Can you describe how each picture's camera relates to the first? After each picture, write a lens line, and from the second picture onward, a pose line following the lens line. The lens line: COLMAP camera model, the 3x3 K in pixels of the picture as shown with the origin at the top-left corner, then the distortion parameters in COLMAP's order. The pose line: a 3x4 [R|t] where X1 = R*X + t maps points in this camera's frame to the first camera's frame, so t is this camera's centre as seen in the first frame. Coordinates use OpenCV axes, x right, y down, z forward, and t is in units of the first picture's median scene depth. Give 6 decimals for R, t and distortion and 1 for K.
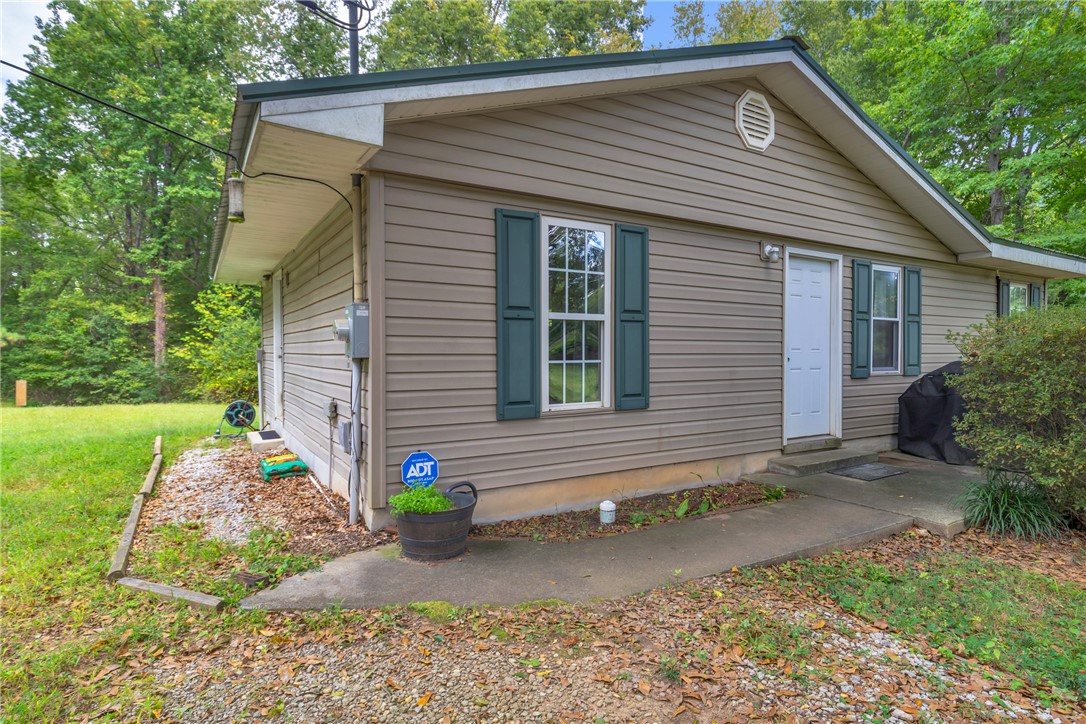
lens RADIAL K [[574.6, 0, 543.0], [0, 574.6, 362.0], [0, 0, 1]] dist [-0.001541, -0.000914]
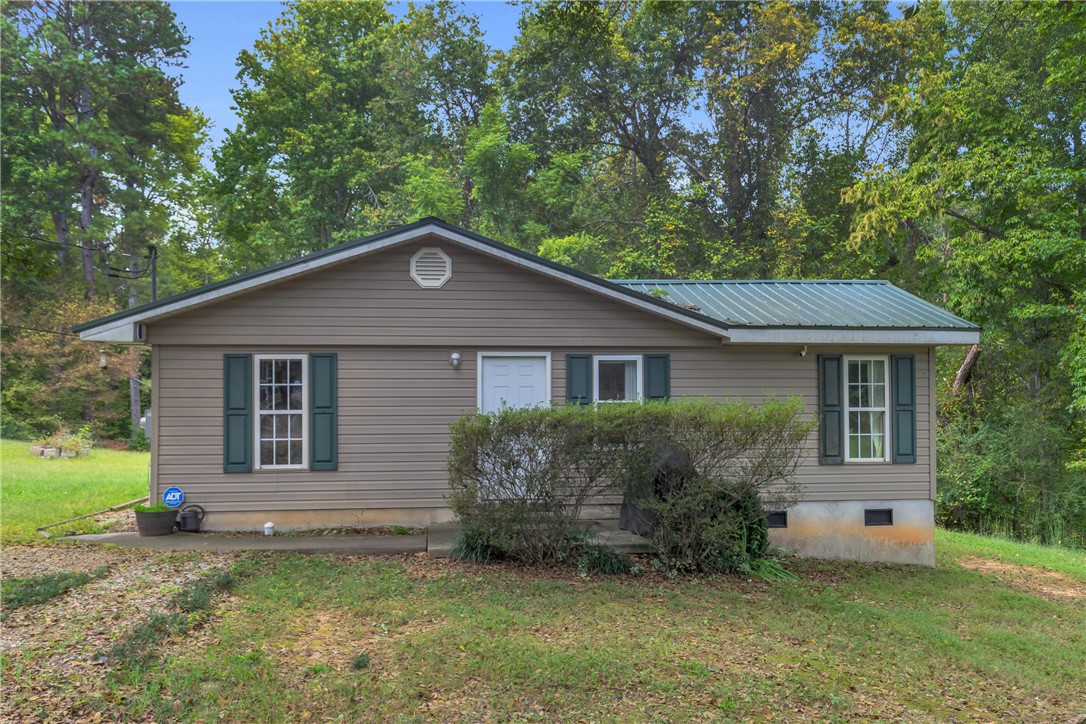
lens RADIAL K [[820.1, 0, 543.0], [0, 820.1, 362.0], [0, 0, 1]] dist [0.000298, 0.001379]
pose [[0.904911, -0.008972, -0.425506, 1.682761], [-0.005714, 0.999432, -0.033227, -0.143858], [0.425563, 0.032499, 0.904345, -0.783467]]
